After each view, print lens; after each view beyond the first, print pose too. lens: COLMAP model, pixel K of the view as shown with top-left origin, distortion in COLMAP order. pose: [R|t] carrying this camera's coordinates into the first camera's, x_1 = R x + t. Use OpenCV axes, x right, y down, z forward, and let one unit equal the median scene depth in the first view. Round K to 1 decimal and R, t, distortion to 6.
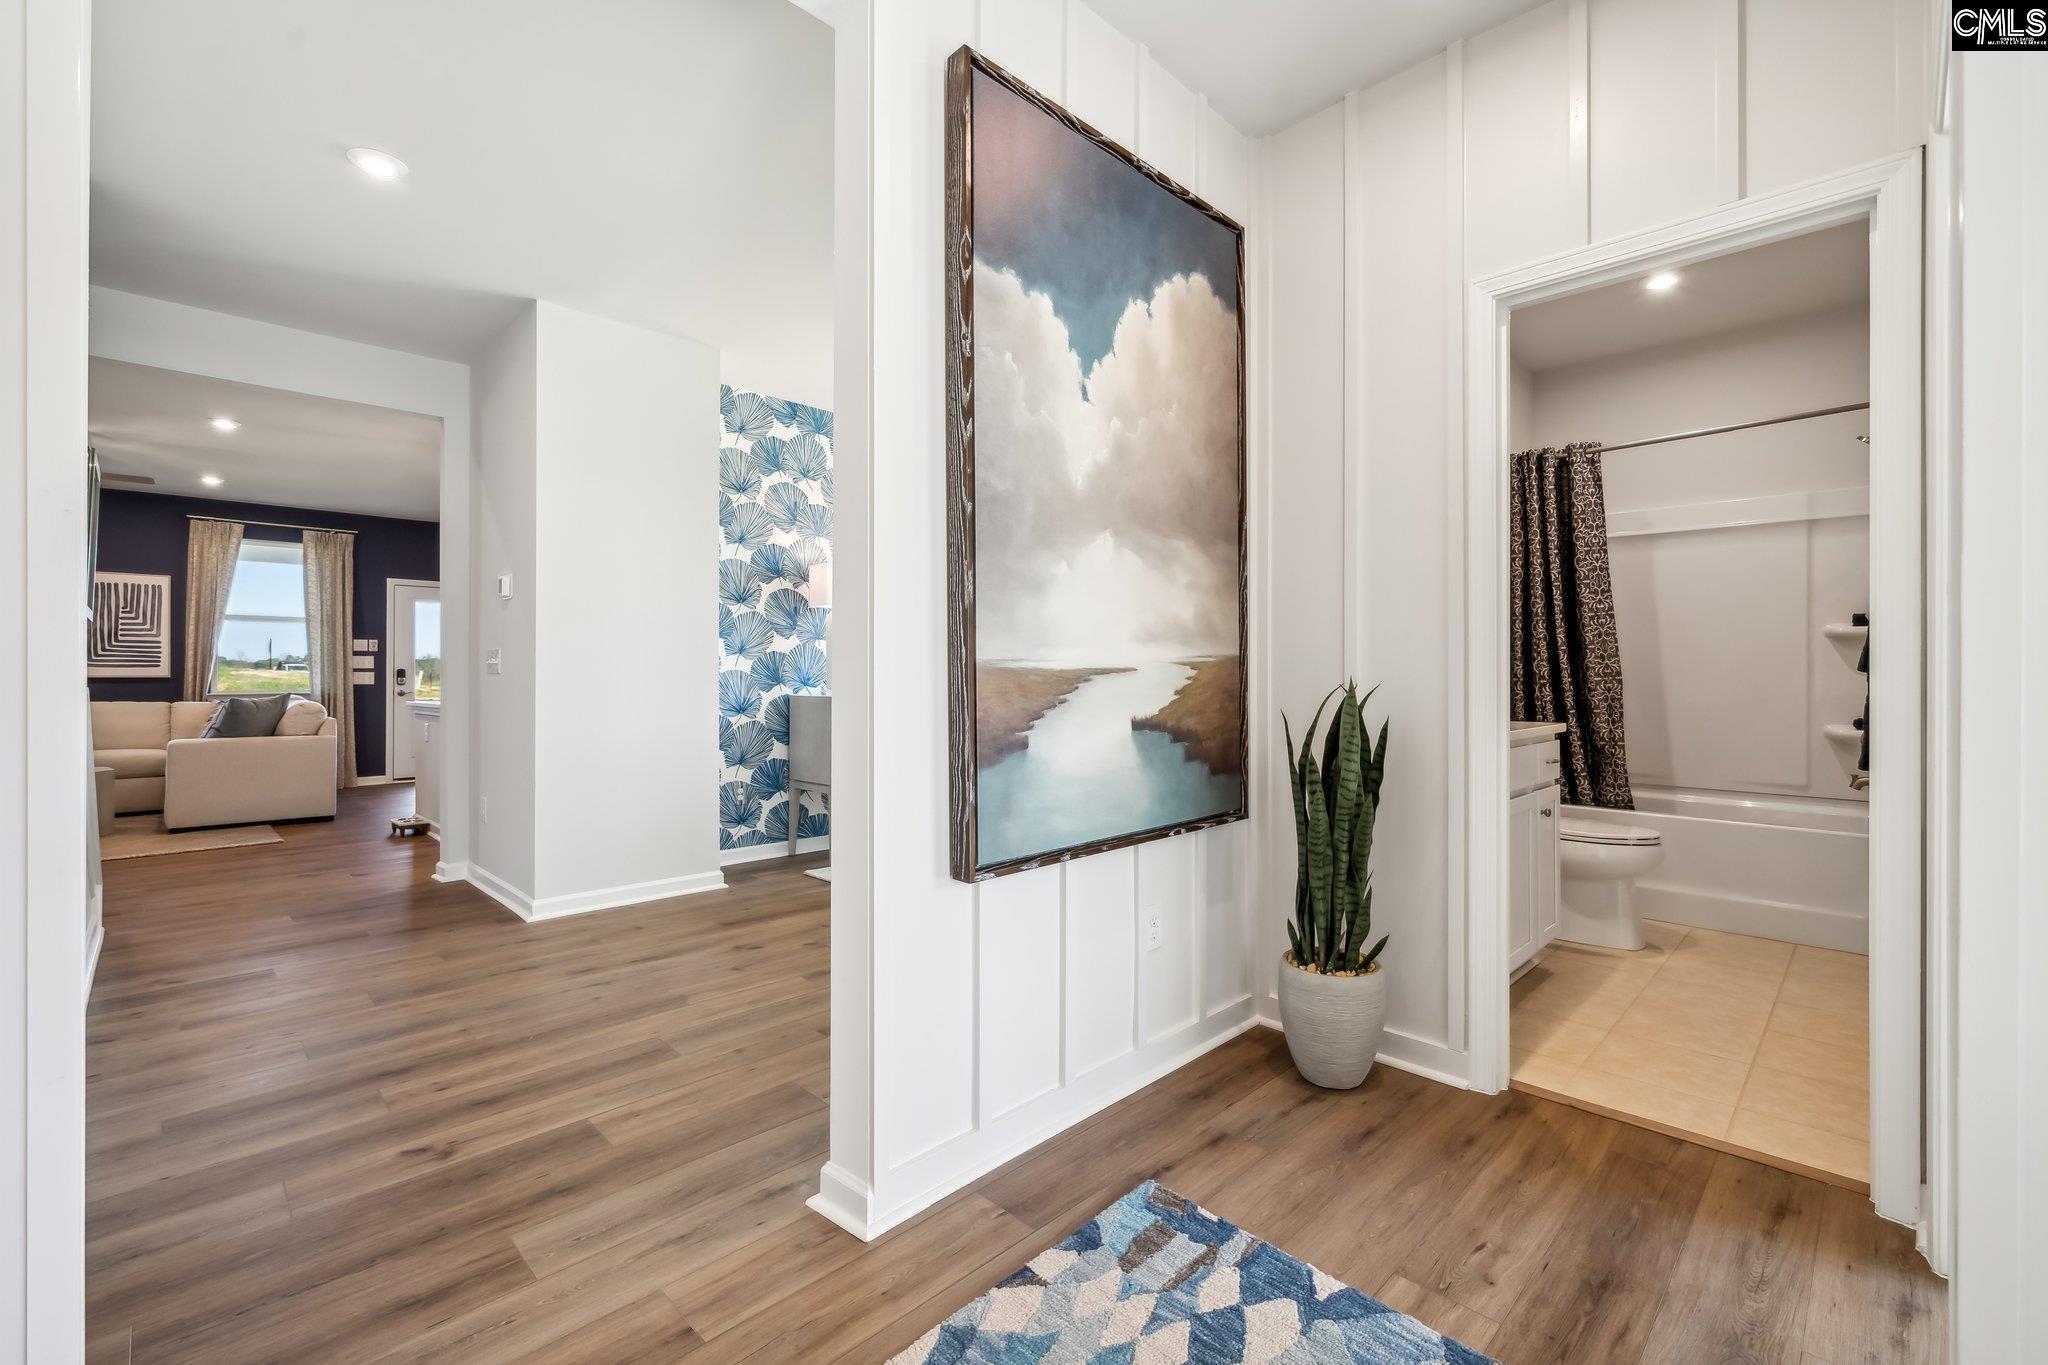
lens RADIAL K [[861.0, 0, 1022.1], [0, 861.0, 674.4], [0, 0, 1]] dist [-0.001524, -0.000110]
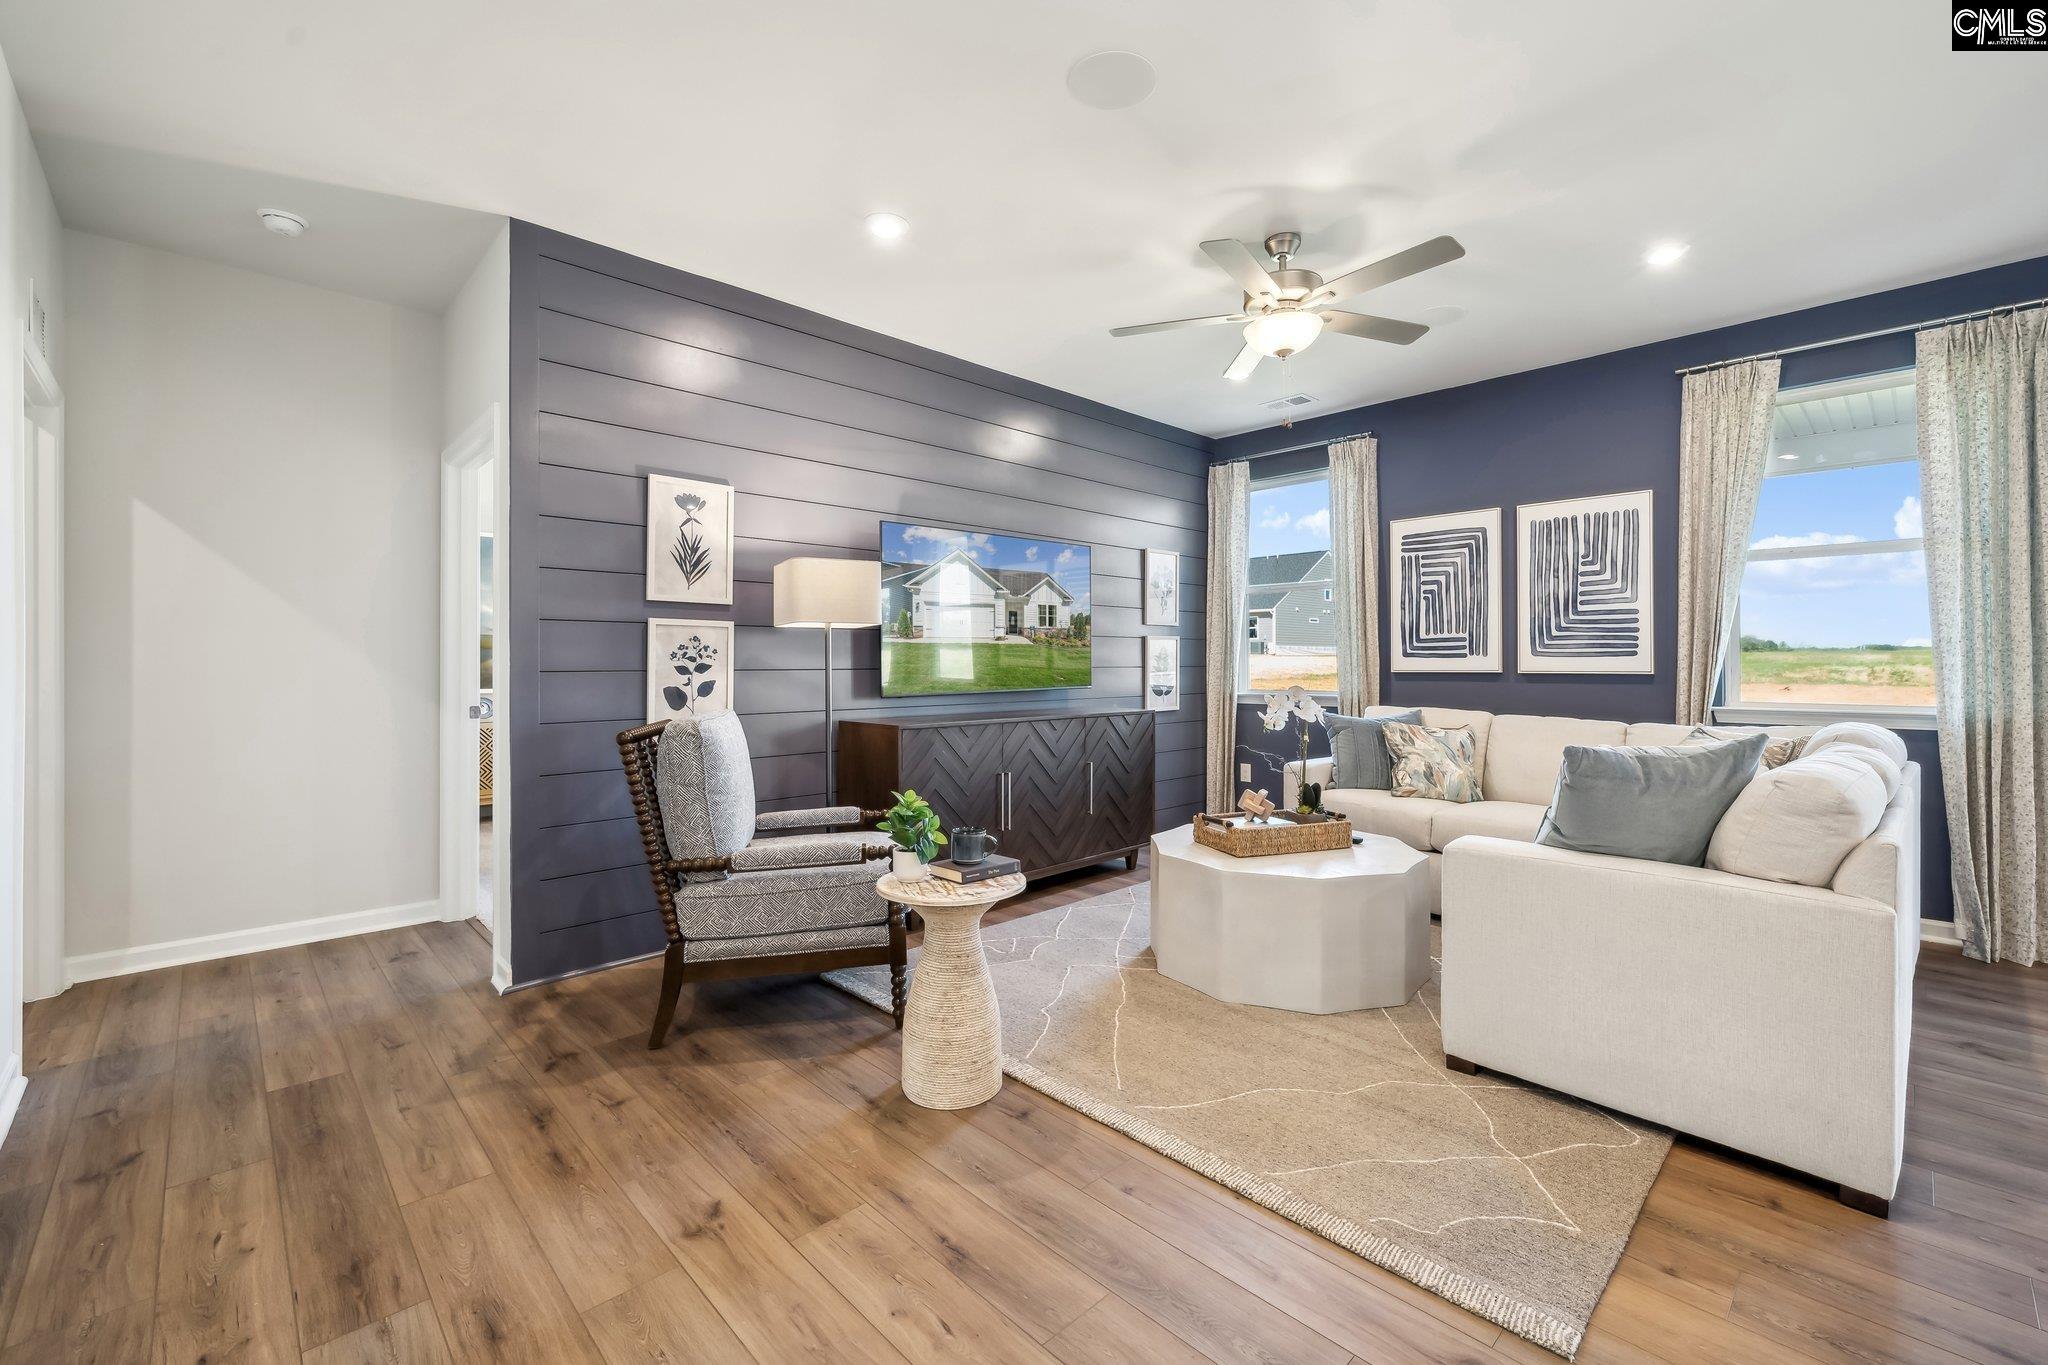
lens RADIAL K [[861.0, 0, 1051.5], [0, 861.0, 652.6], [0, 0, 1]] dist [-0.001524, -0.000110]
pose [[-0.005088, -0.009221, -0.999945, -0.441050], [0.005469, 0.999942, -0.009249, -0.007888], [0.999972, -0.005516, -0.005037, 0.617530]]
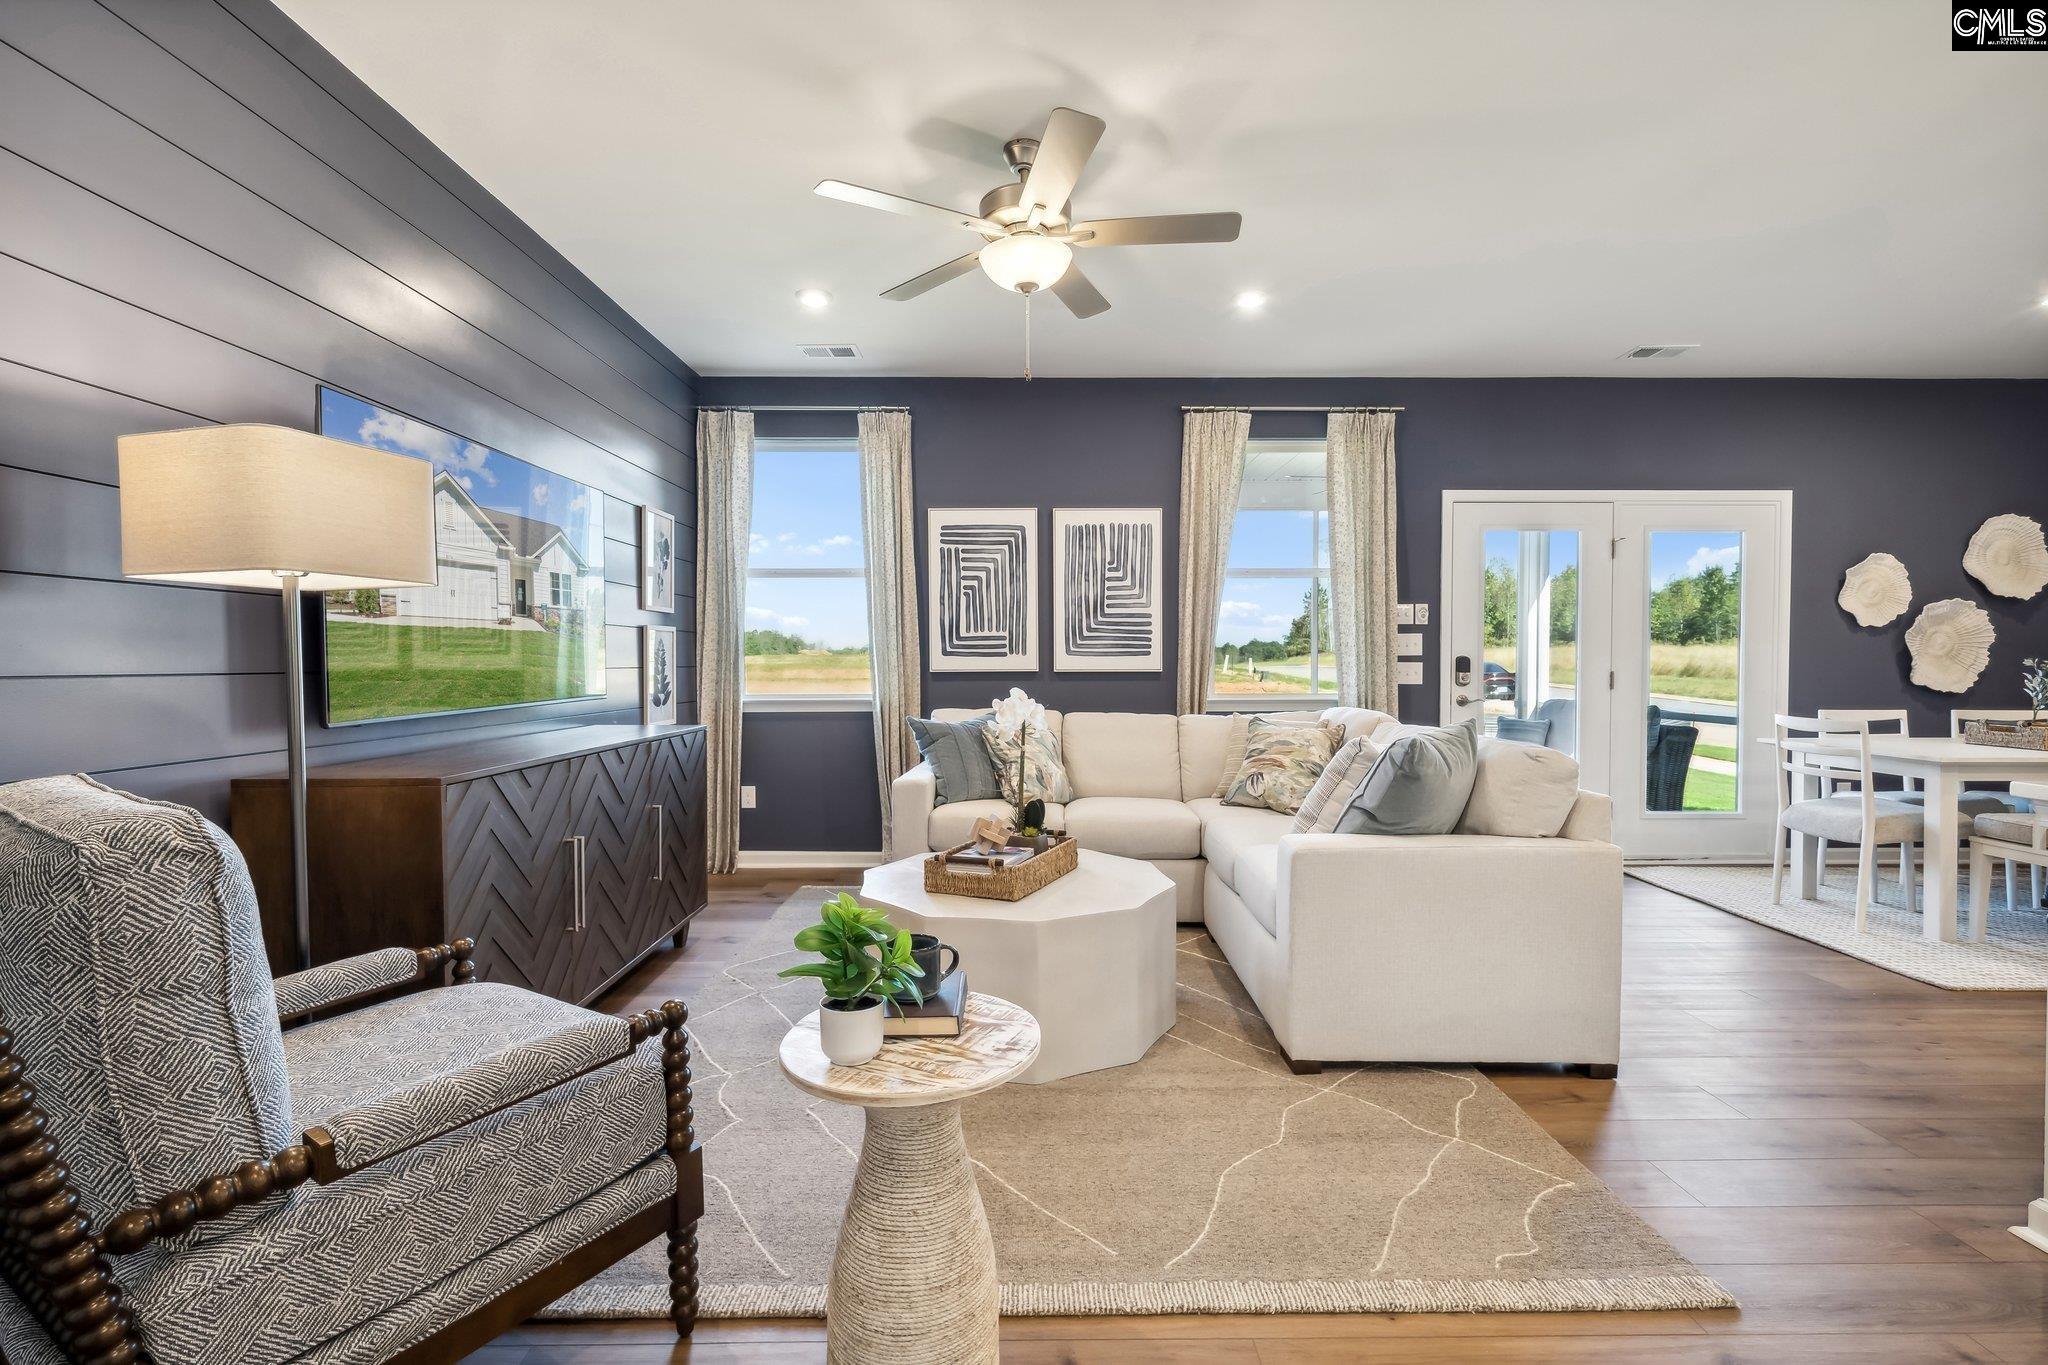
lens RADIAL K [[903.5, 0, 1033.1], [0, 903.5, 677.5], [0, 0, 1]] dist [0.001520, 0.000458]
pose [[0.715927, 0.013023, -0.698054, -0.600148], [0.003293, 0.999752, 0.022028, -0.007583], [0.698168, -0.018069, 0.715706, 0.466401]]
